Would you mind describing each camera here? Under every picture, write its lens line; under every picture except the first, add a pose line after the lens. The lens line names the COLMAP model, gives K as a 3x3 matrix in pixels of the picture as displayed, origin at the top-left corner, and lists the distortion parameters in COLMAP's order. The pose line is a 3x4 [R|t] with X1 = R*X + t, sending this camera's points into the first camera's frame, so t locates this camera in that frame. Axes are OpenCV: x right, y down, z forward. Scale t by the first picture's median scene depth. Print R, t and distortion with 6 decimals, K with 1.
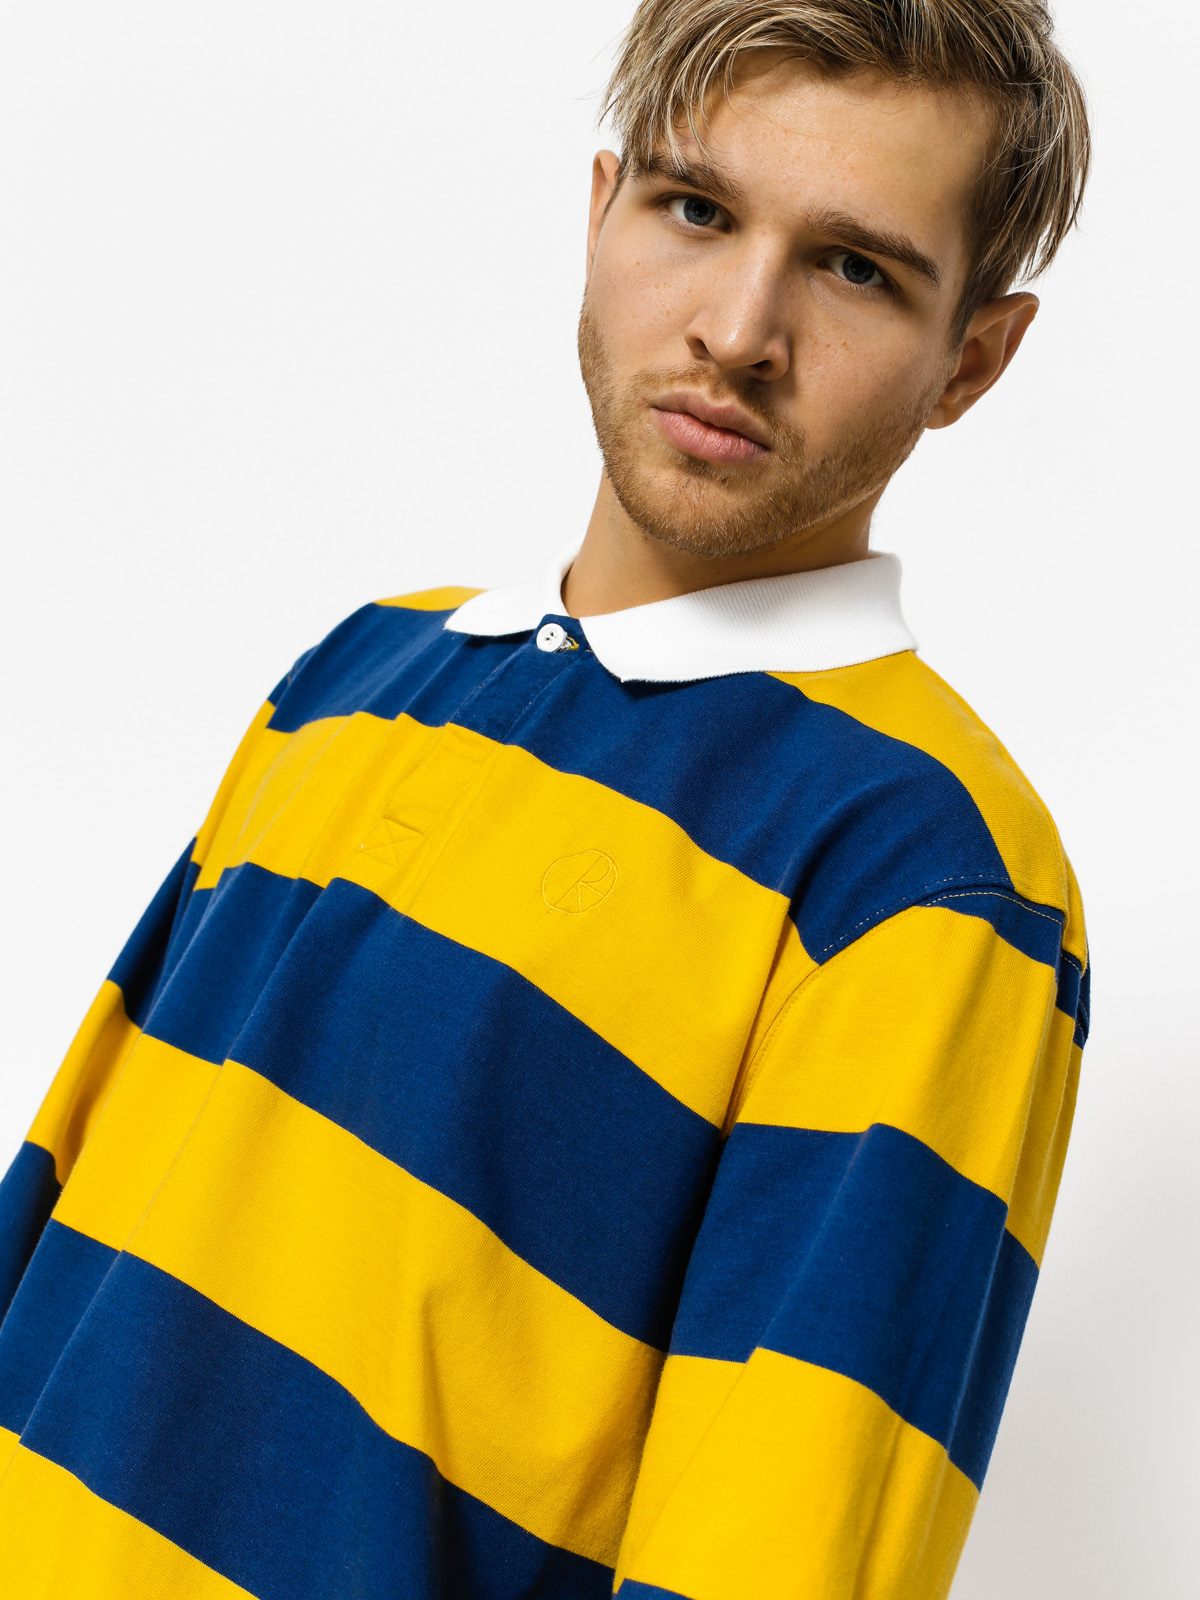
lens RADIAL K [[3233.9, 0, 600.0], [0, 3233.9, 800.0], [0, 0, 1]] dist [0.050653, 0.062957]
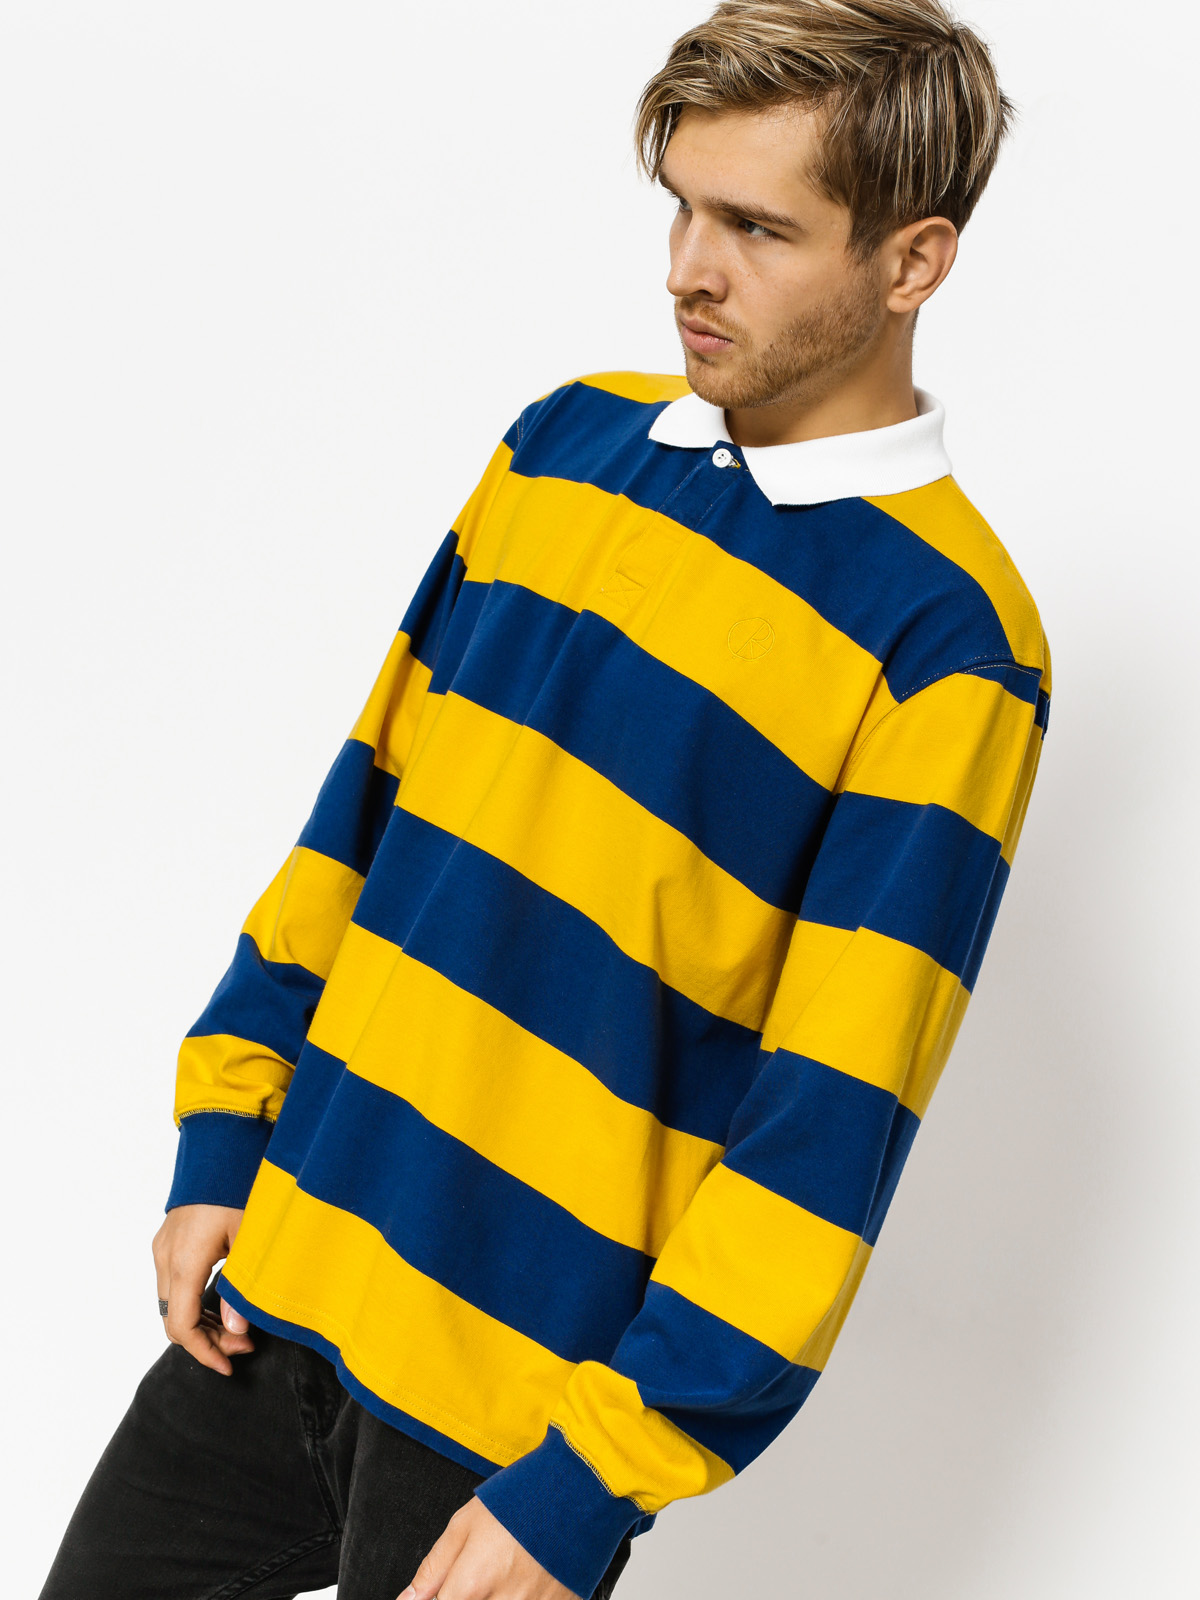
lens RADIAL K [[3233.9, 0, 600.0], [0, 3233.9, 800.0], [0, 0, 1]] dist [0.050653, 0.062957]
pose [[0.998617, 0.017249, 0.049674, -0.167590], [-0.028042, 0.973820, 0.225585, -0.270035], [-0.044482, -0.226666, 0.972956, -0.642395]]
